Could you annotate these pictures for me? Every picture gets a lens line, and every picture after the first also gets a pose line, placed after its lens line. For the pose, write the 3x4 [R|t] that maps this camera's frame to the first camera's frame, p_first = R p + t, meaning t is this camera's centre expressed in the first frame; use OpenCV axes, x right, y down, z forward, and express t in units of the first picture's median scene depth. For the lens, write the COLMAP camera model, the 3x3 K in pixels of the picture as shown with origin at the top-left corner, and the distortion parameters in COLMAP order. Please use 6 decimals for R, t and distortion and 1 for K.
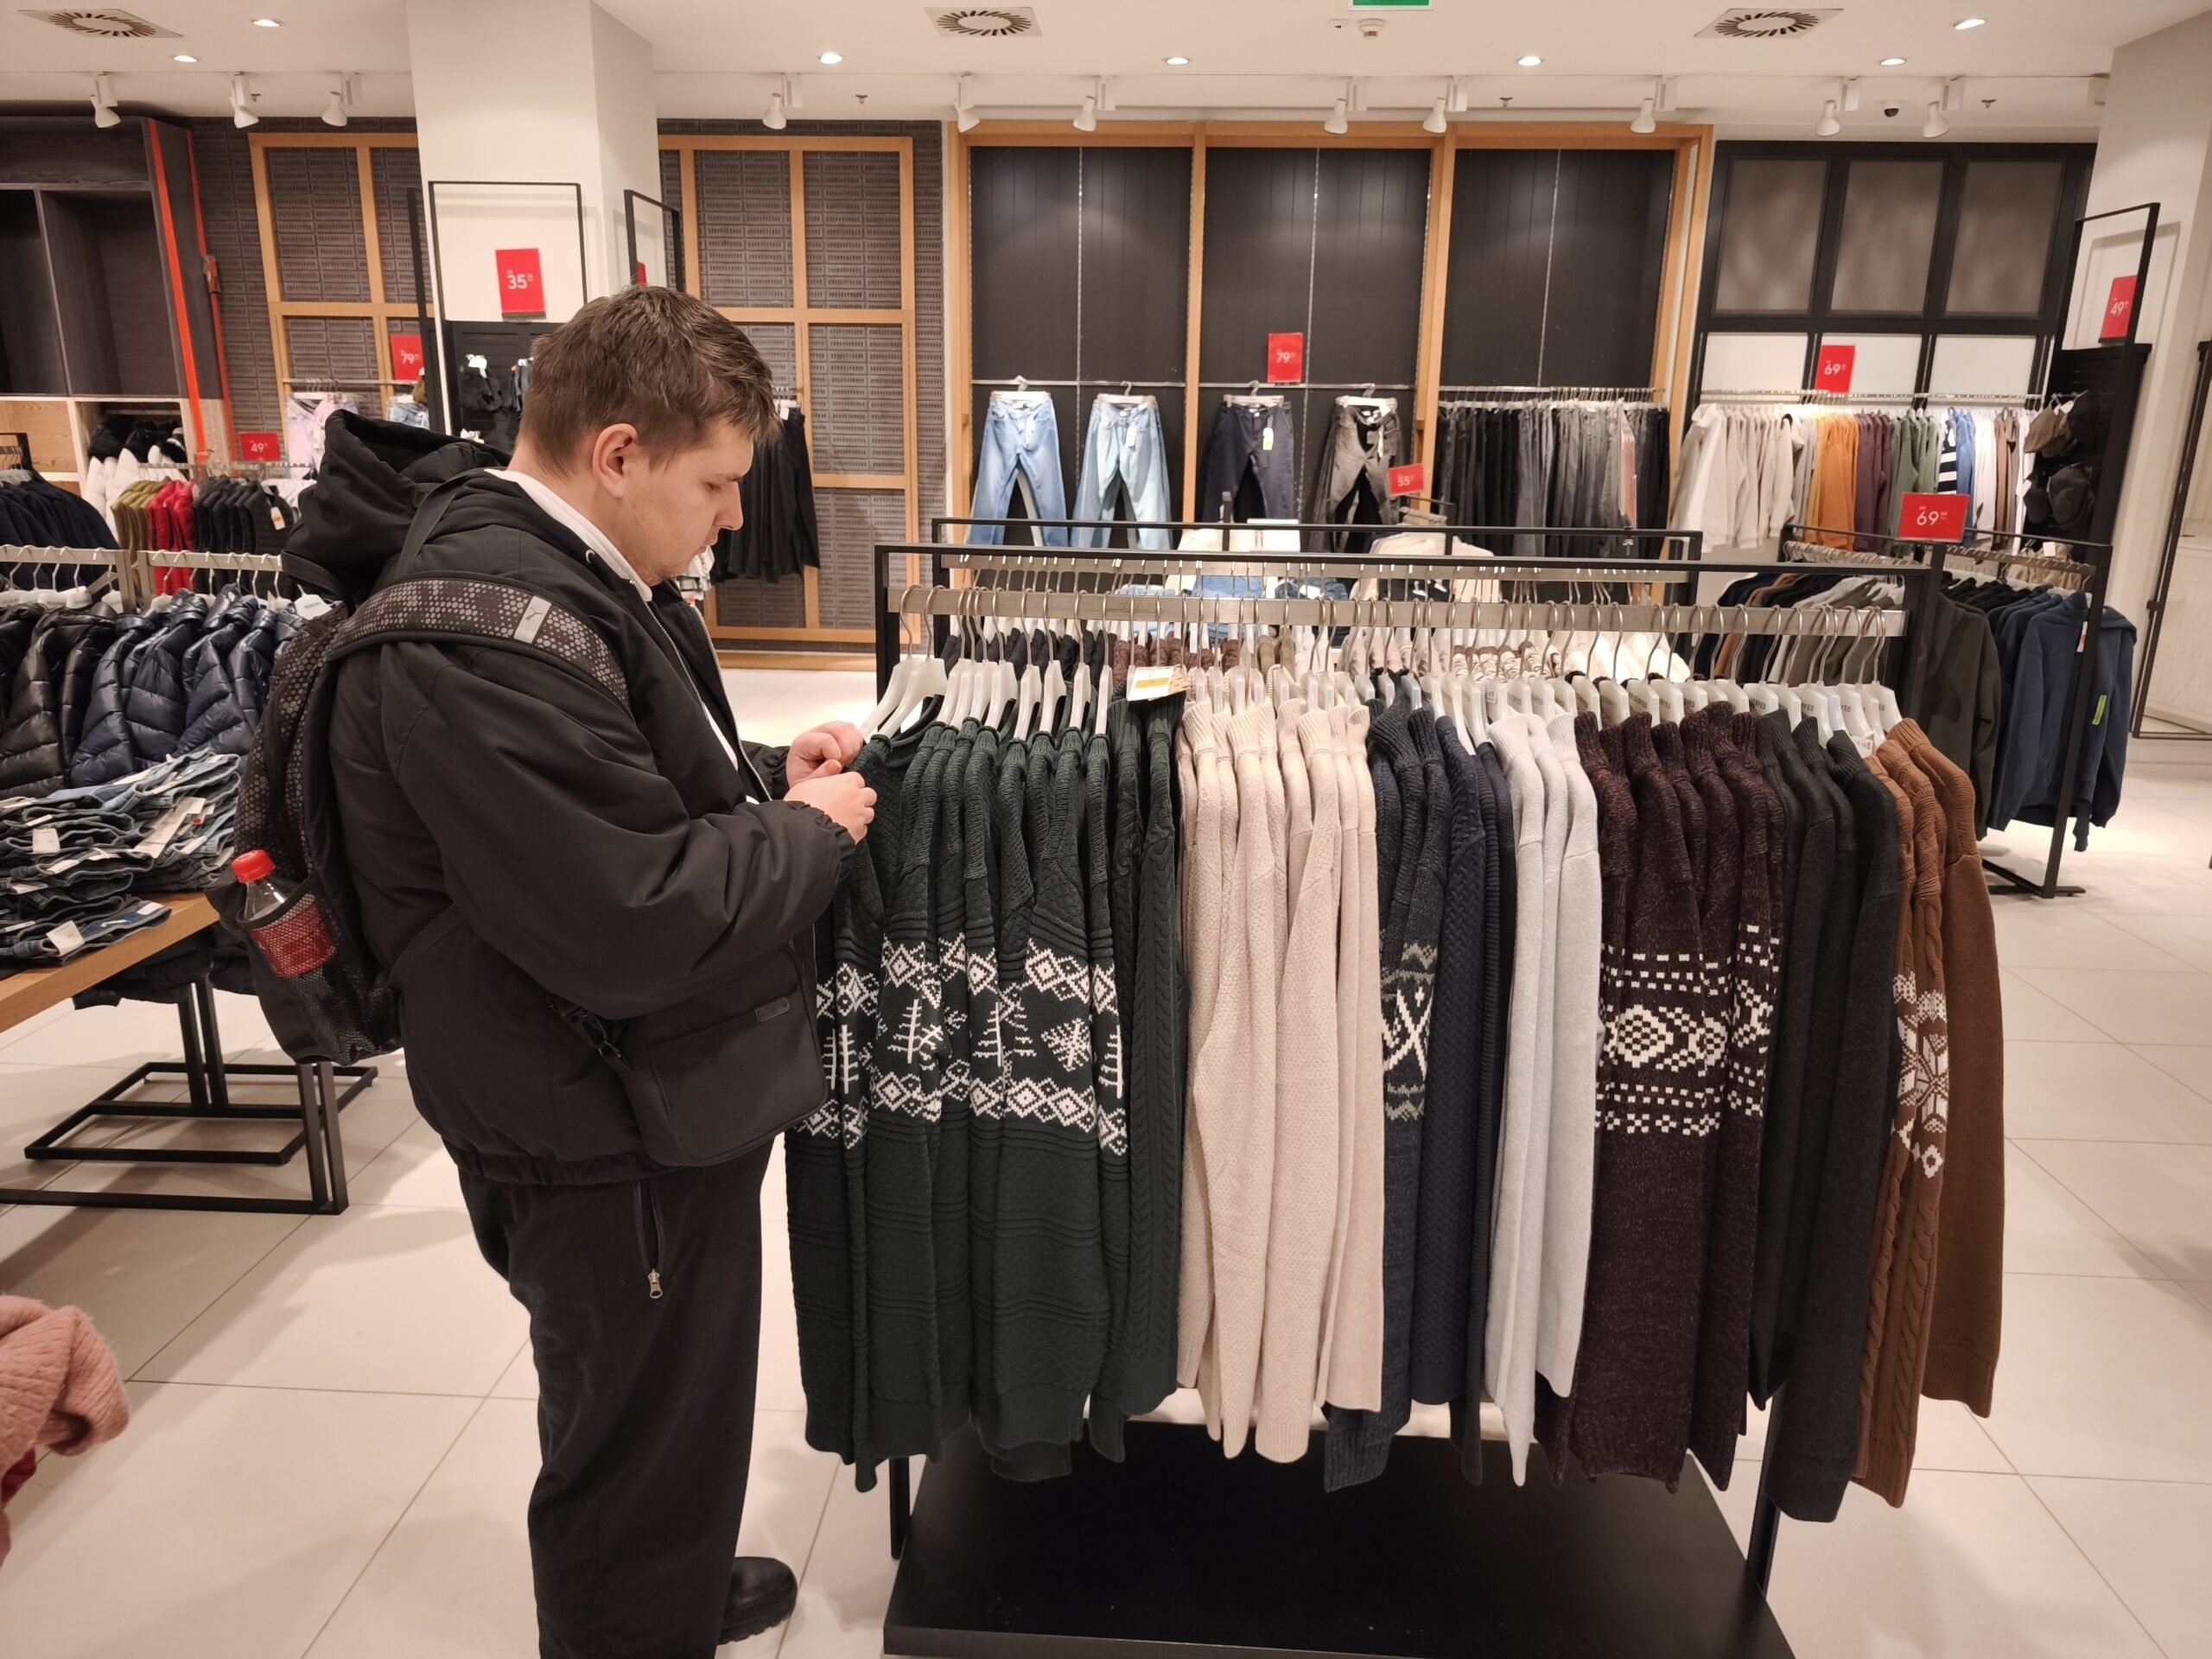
lens RADIAL K [[1481.0, 0, 1106.0], [0, 1481.0, 829.5], [0, 0, 1]] dist [0.000358, -0.000166]
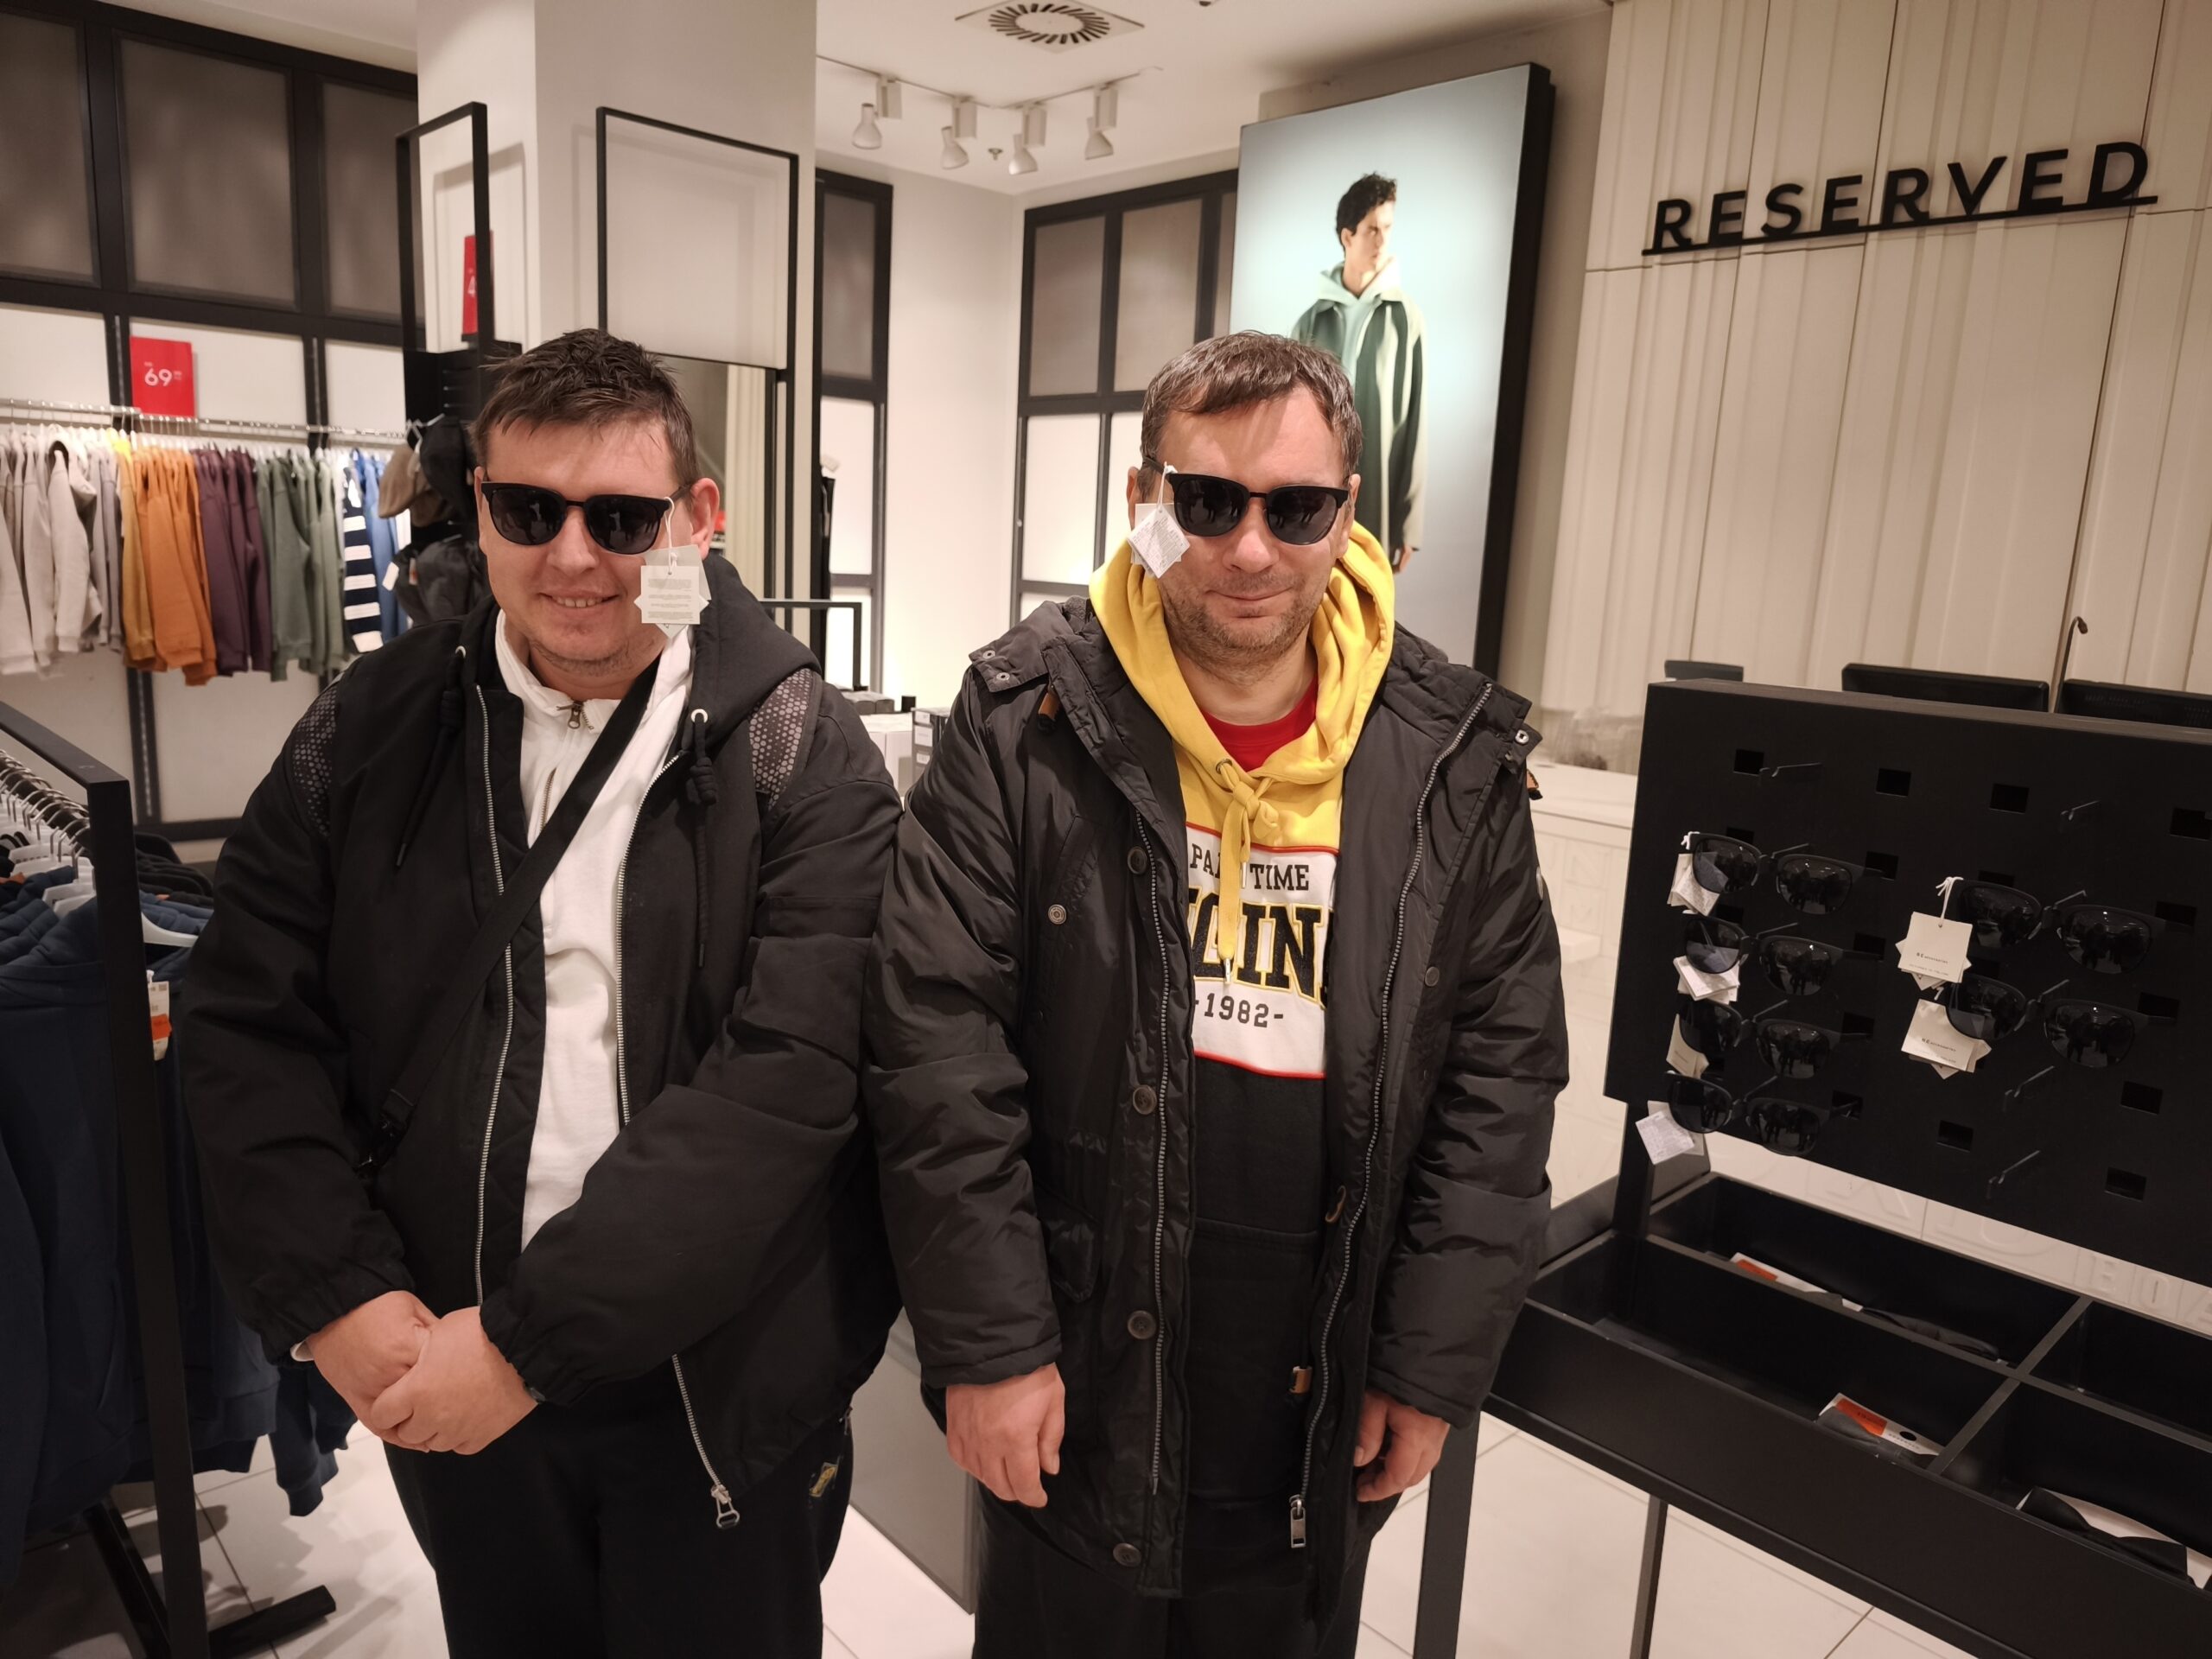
lens RADIAL K [[1503.0, 0, 1106.0], [0, 1503.0, 829.5], [0, 0, 1]] dist [0.000118, -0.001101]
pose [[0.691750, -0.117758, 0.712471, 0.305378], [0.150084, 0.988515, 0.017664, -0.079115], [-0.706369, 0.094712, 0.701479, 0.310657]]
